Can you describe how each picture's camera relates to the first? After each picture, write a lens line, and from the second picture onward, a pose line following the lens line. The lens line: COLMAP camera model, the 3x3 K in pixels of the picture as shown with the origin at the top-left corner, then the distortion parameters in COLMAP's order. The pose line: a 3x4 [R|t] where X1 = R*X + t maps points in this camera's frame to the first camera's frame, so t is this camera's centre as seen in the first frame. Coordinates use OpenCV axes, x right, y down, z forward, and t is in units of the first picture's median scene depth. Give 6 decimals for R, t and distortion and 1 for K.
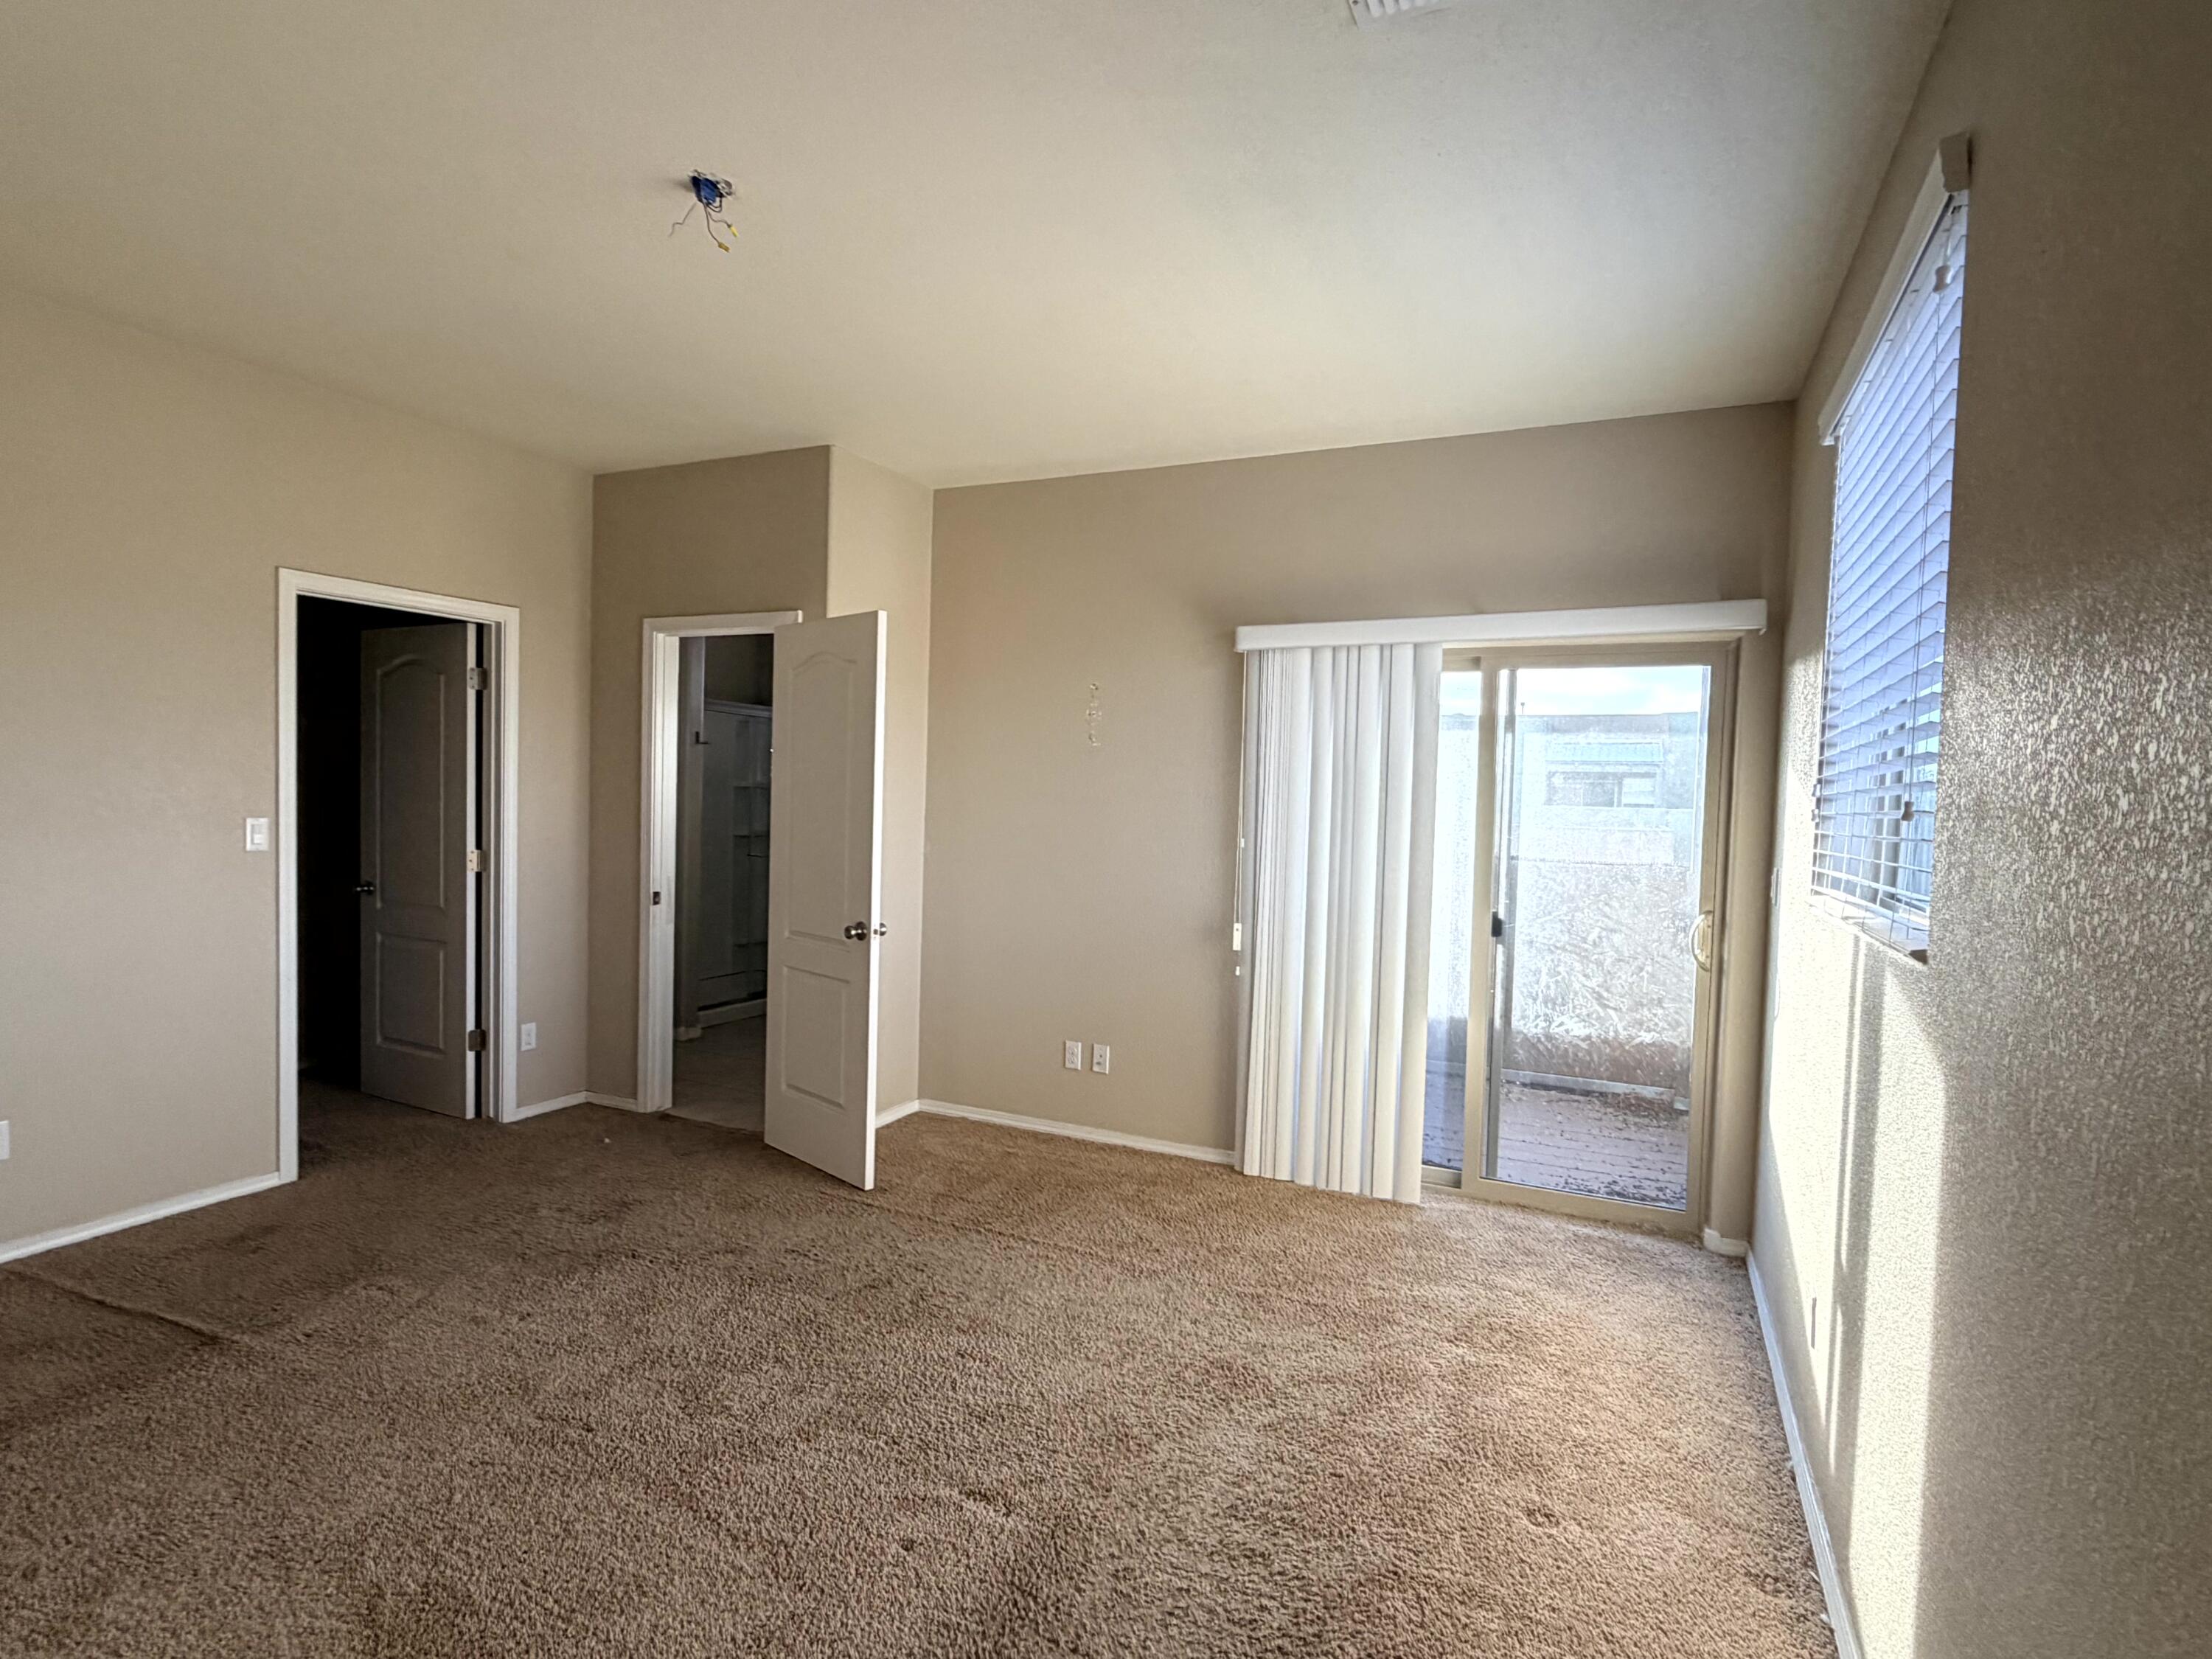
lens RADIAL K [[1129.1, 0, 1103.5], [0, 1129.1, 832.1], [0, 0, 1]] dist [0.000092, 0.000790]
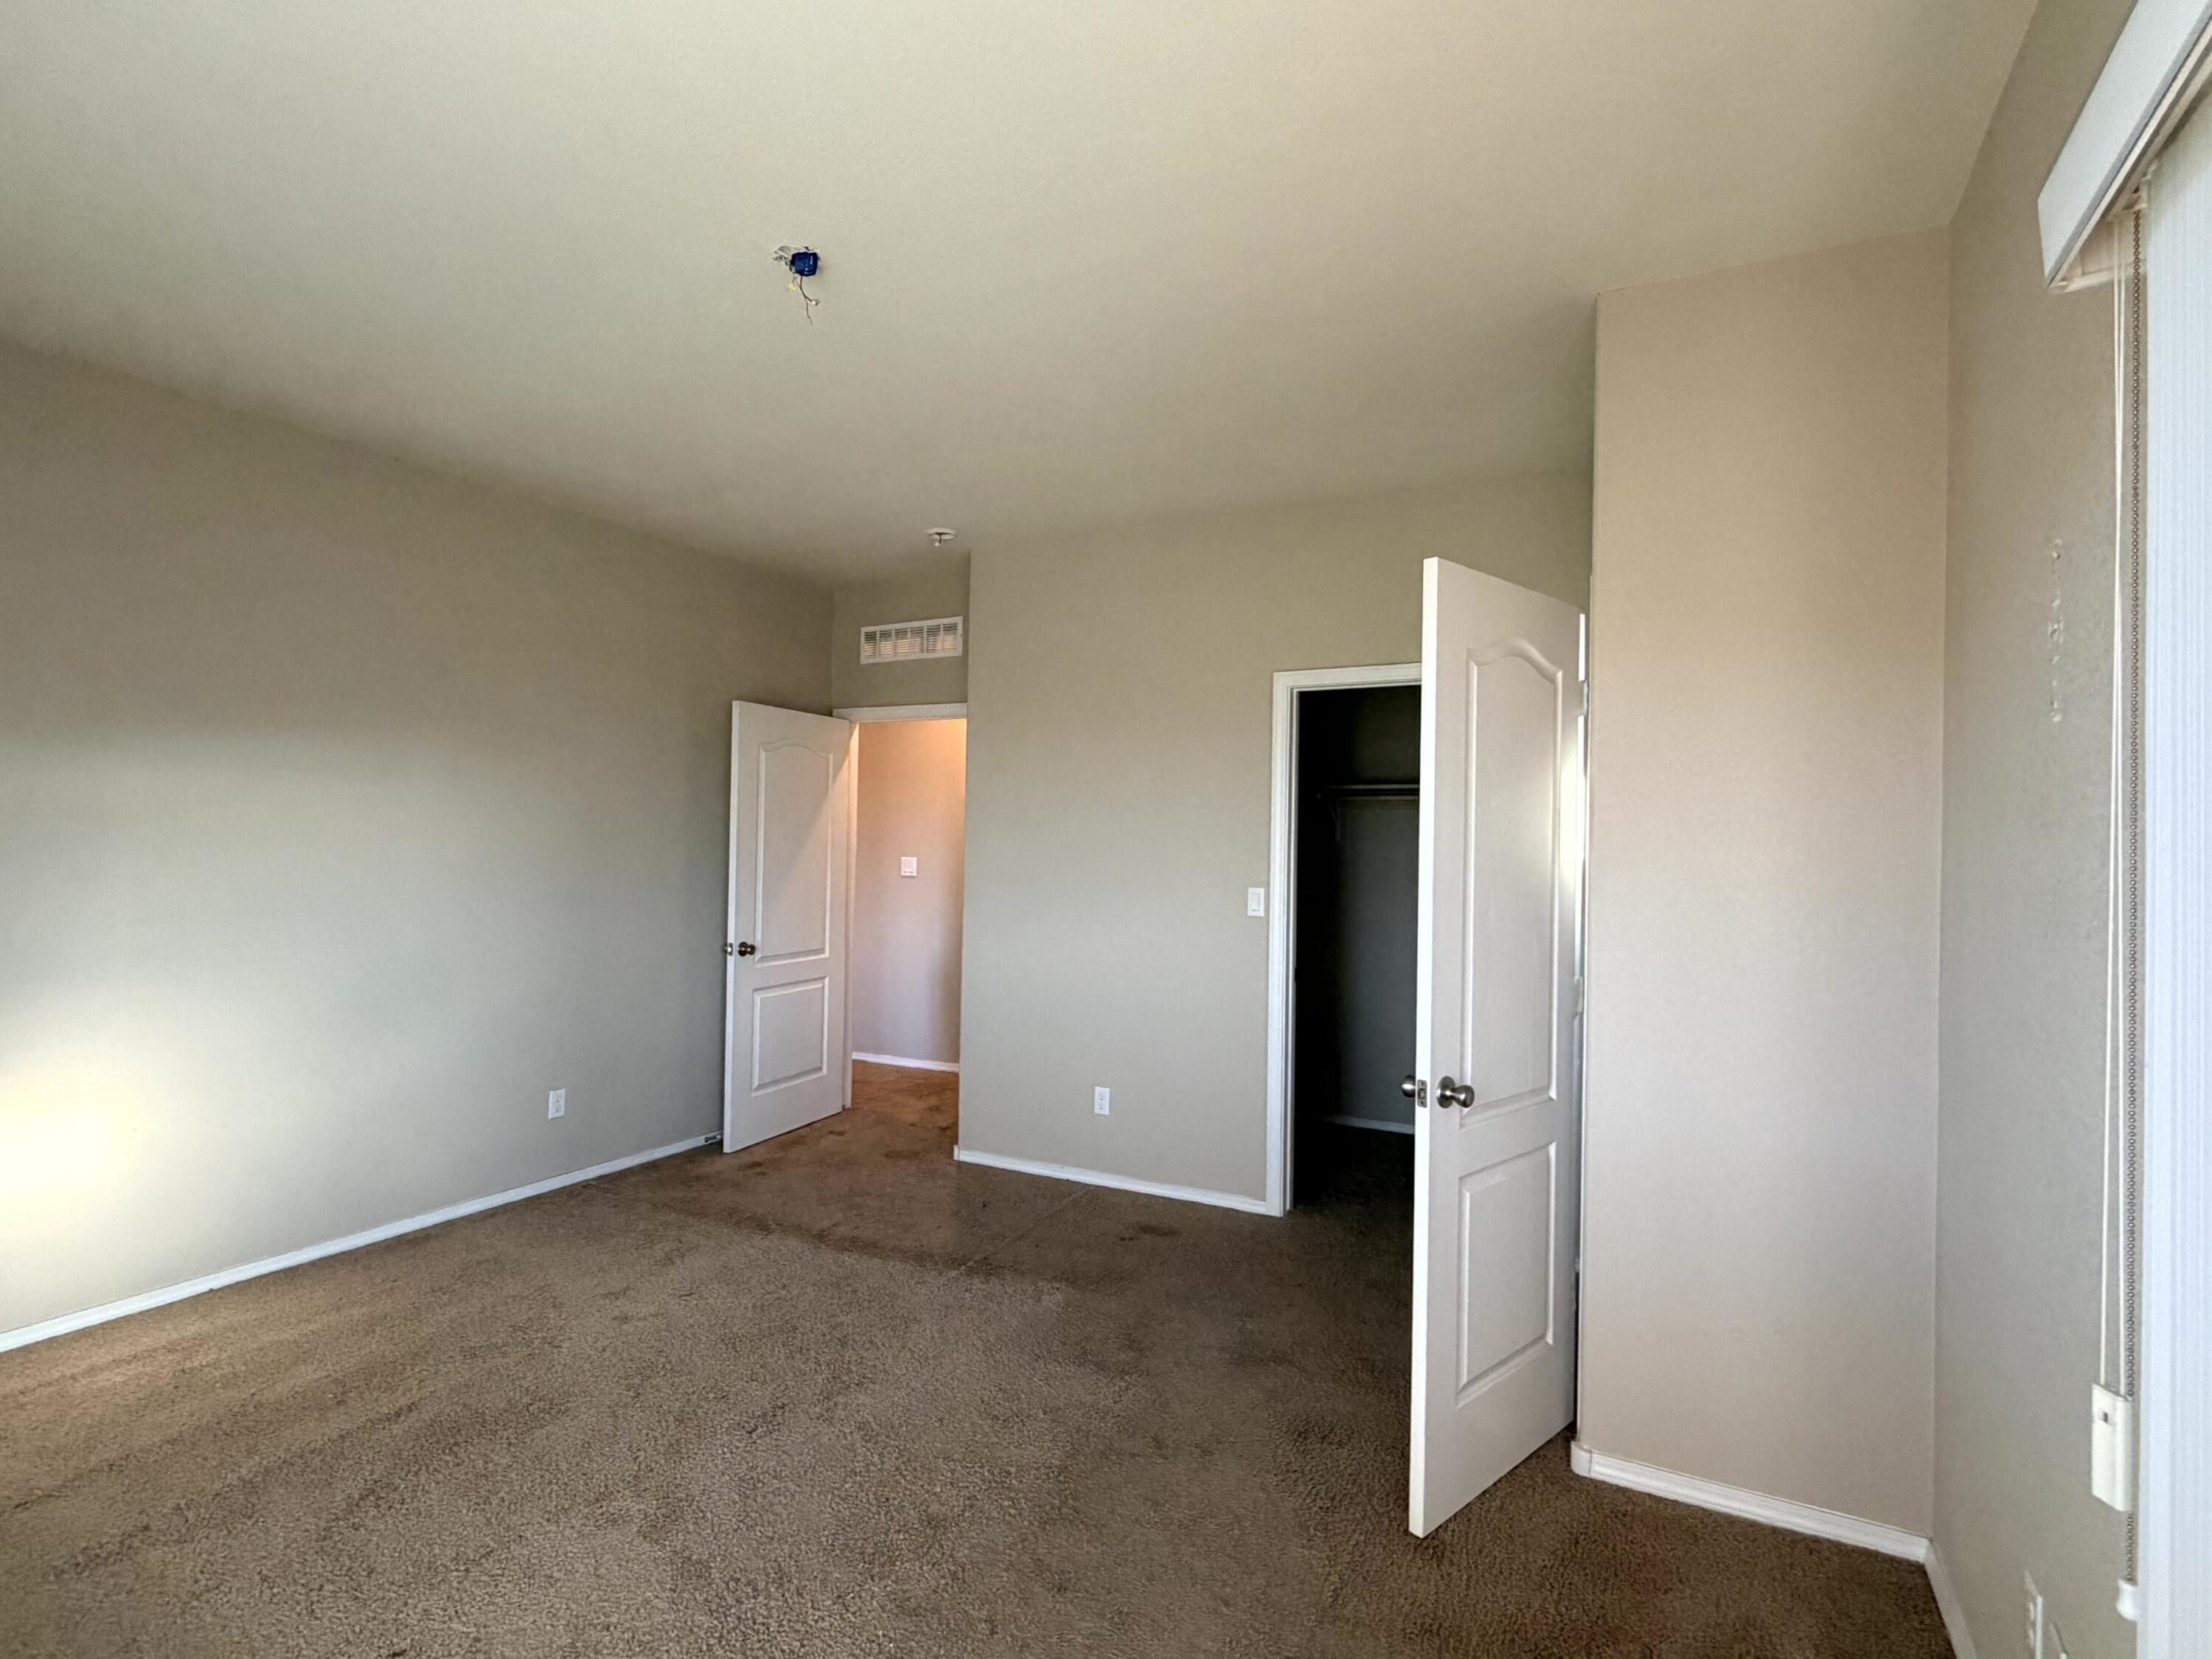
lens RADIAL K [[1129.1, 0, 1105.5], [0, 1129.1, 829.8], [0, 0, 1]] dist [0.000092, 0.000790]
pose [[-0.038496, -0.034642, -0.998658, 0.419304], [-0.051409, 0.998144, -0.032643, -0.025966], [0.997935, 0.050083, -0.040205, 0.870879]]
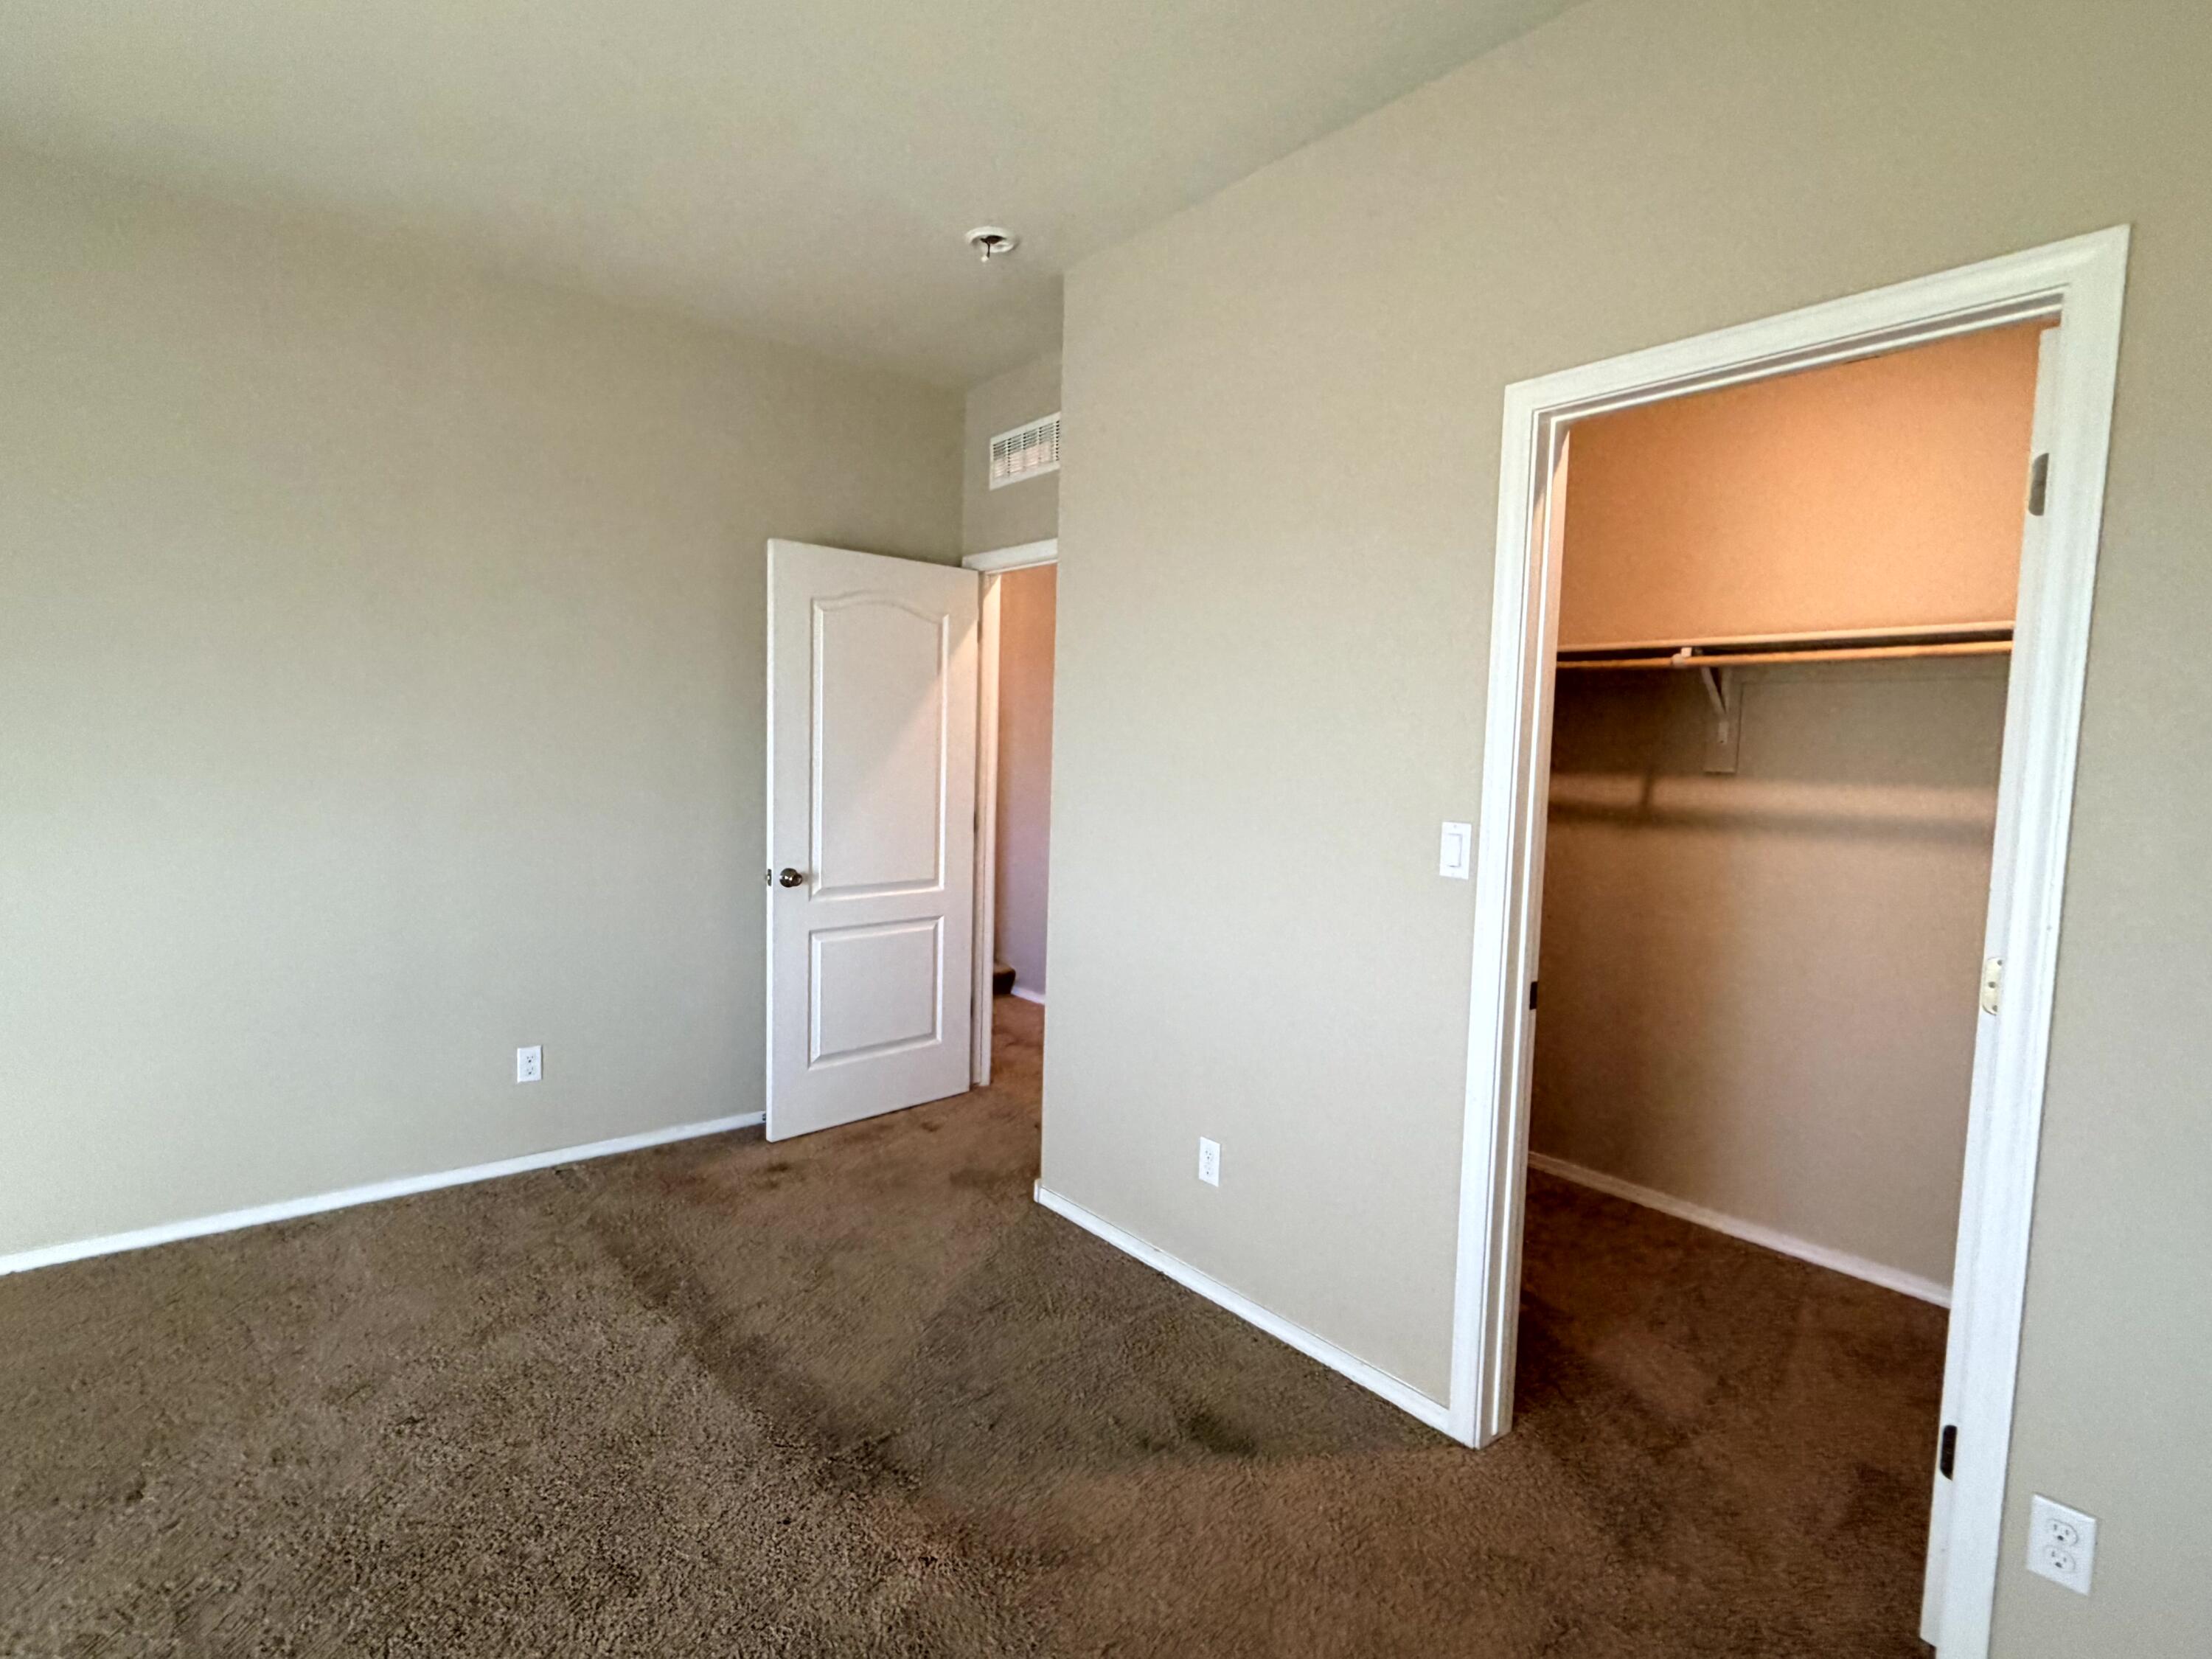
lens RADIAL K [[1129.1, 0, 1101.0], [0, 1129.1, 833.1], [0, 0, 1]] dist [0.000092, 0.000790]
pose [[-0.426012, 0.038526, -0.903897, -0.120467], [-0.066633, 0.995043, 0.073815, -0.037966], [0.902260, 0.091675, -0.421334, 1.062251]]
